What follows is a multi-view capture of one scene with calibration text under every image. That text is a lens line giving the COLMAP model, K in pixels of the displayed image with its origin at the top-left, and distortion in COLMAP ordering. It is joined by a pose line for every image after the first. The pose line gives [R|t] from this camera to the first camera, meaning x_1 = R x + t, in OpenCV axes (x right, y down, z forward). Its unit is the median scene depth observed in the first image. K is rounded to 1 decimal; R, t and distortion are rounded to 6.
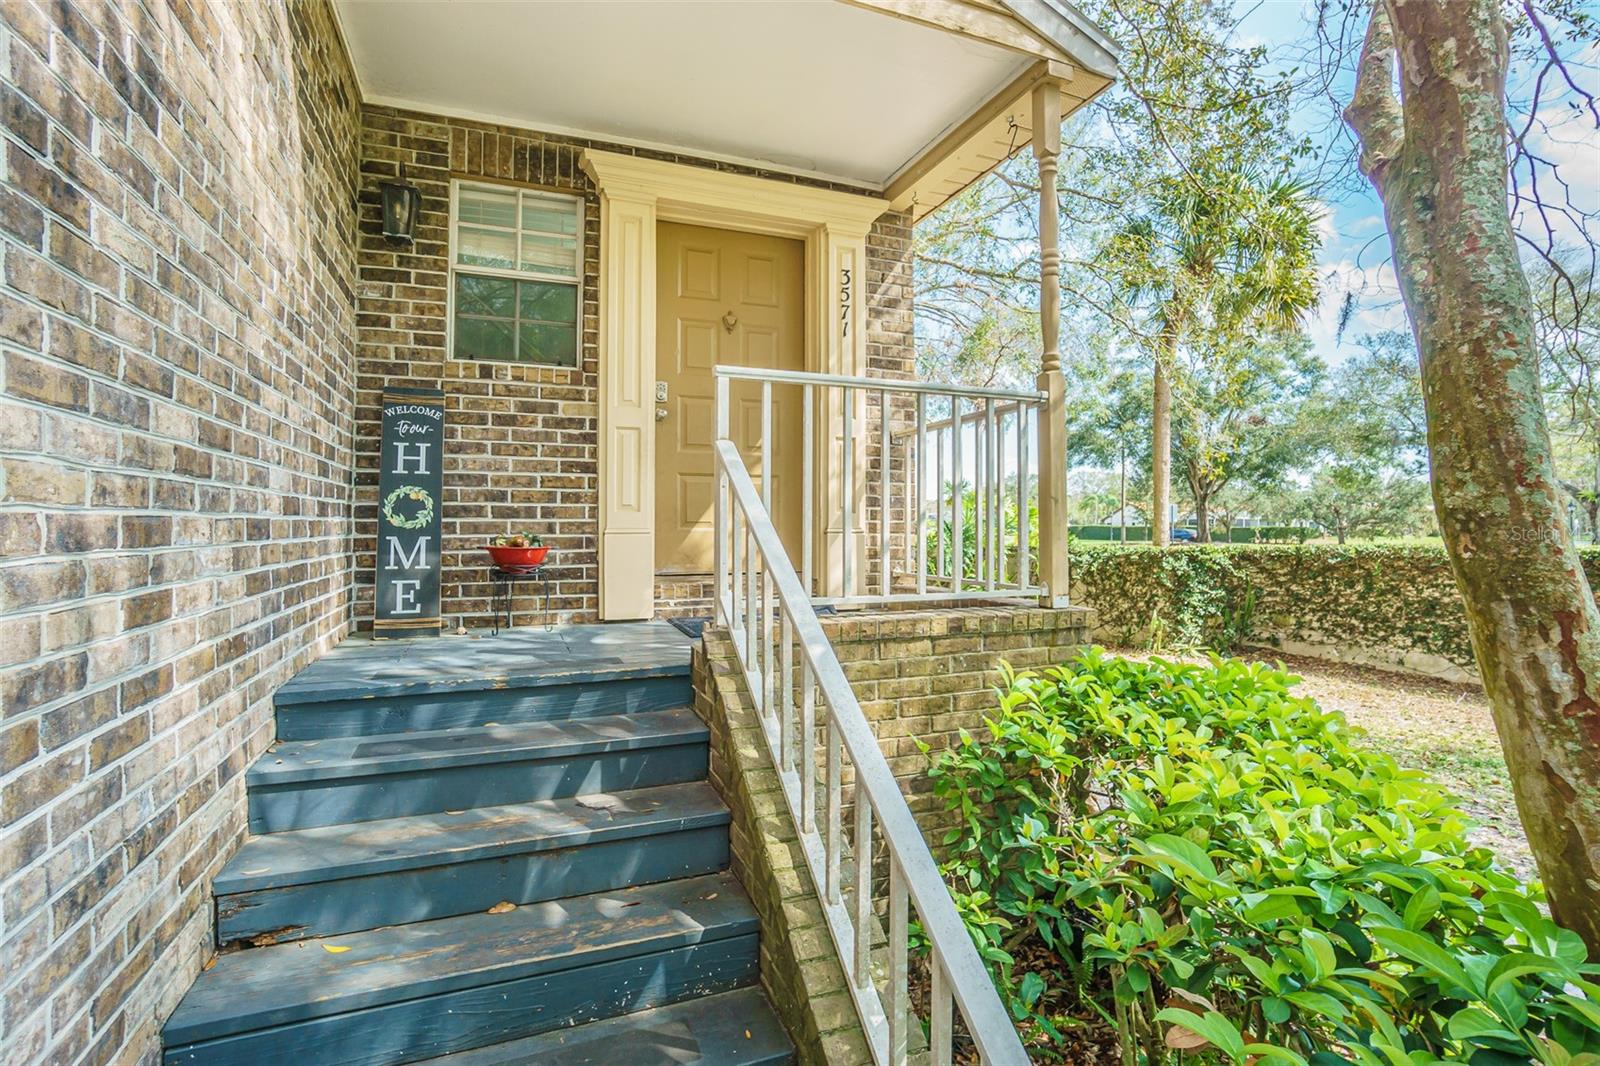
lens RADIAL K [[689.3, 0, 789.3], [0, 689.3, 525.7], [0, 0, 1]] dist [-0.002174, 0.000831]
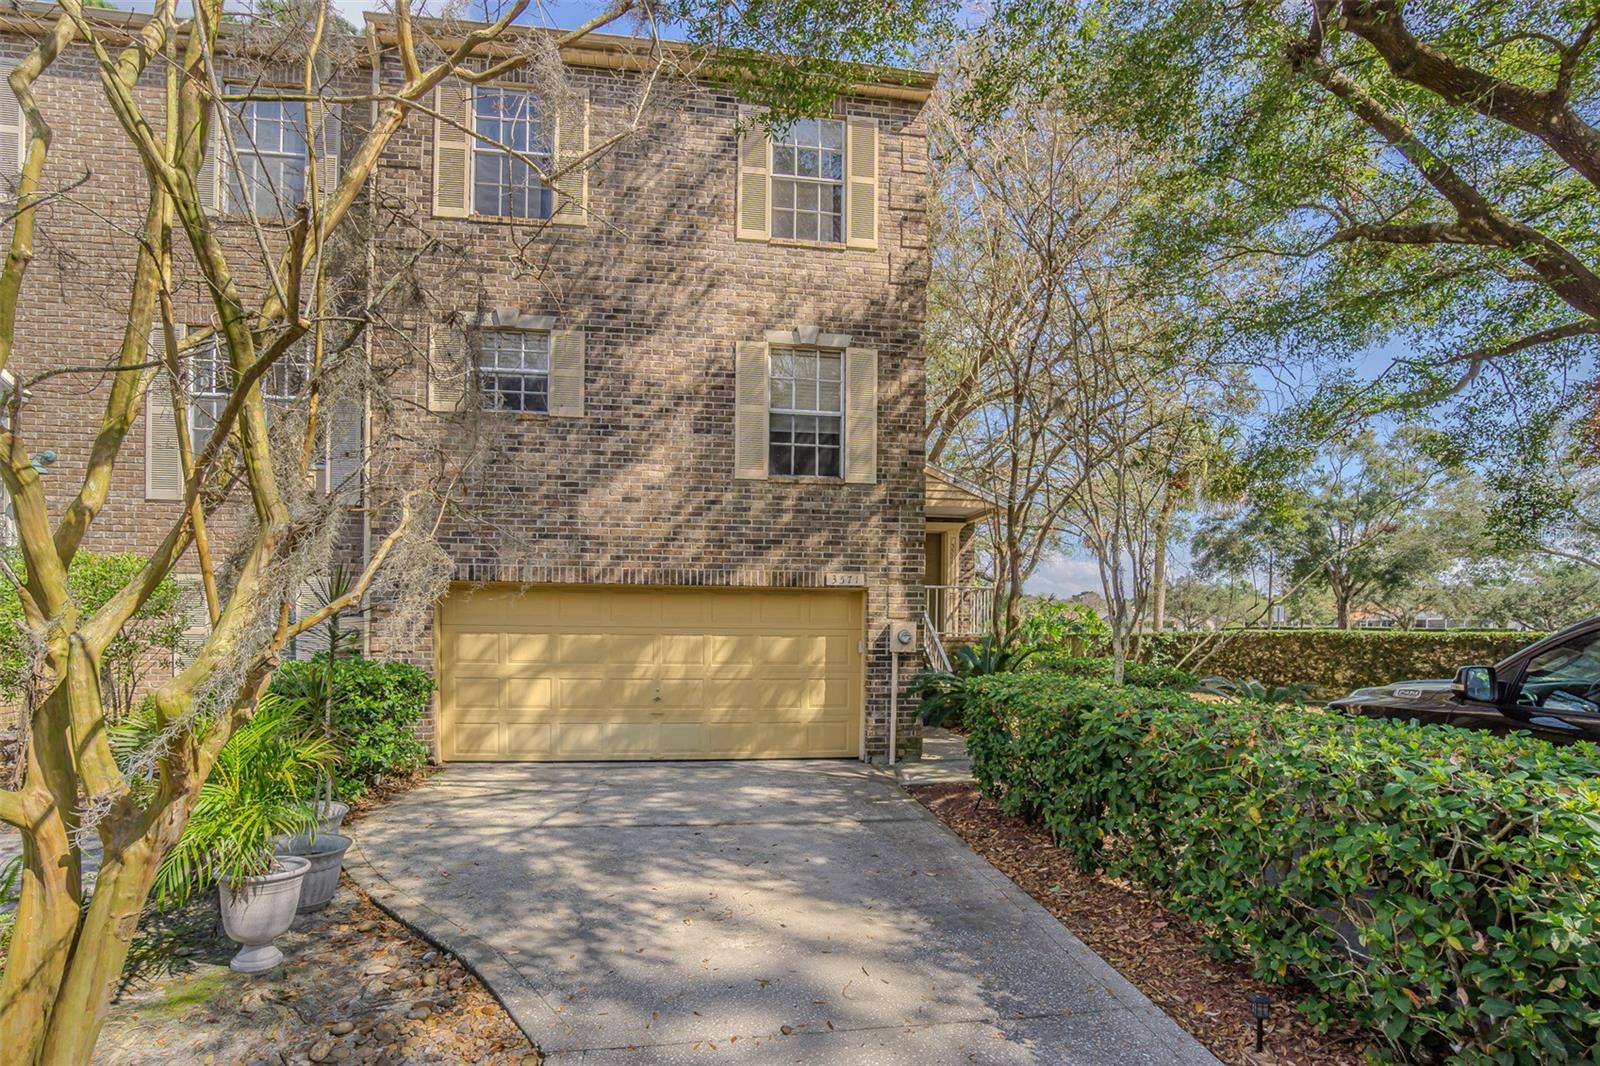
lens RADIAL K [[689.3, 0, 789.3], [0, 689.3, 525.7], [0, 0, 1]] dist [-0.002174, 0.000831]
pose [[0.970302, -0.028022, -0.240267, 0.054771], [-0.006190, 0.990066, -0.140467, 0.011640], [0.241816, 0.137782, 0.960490, -1.188067]]
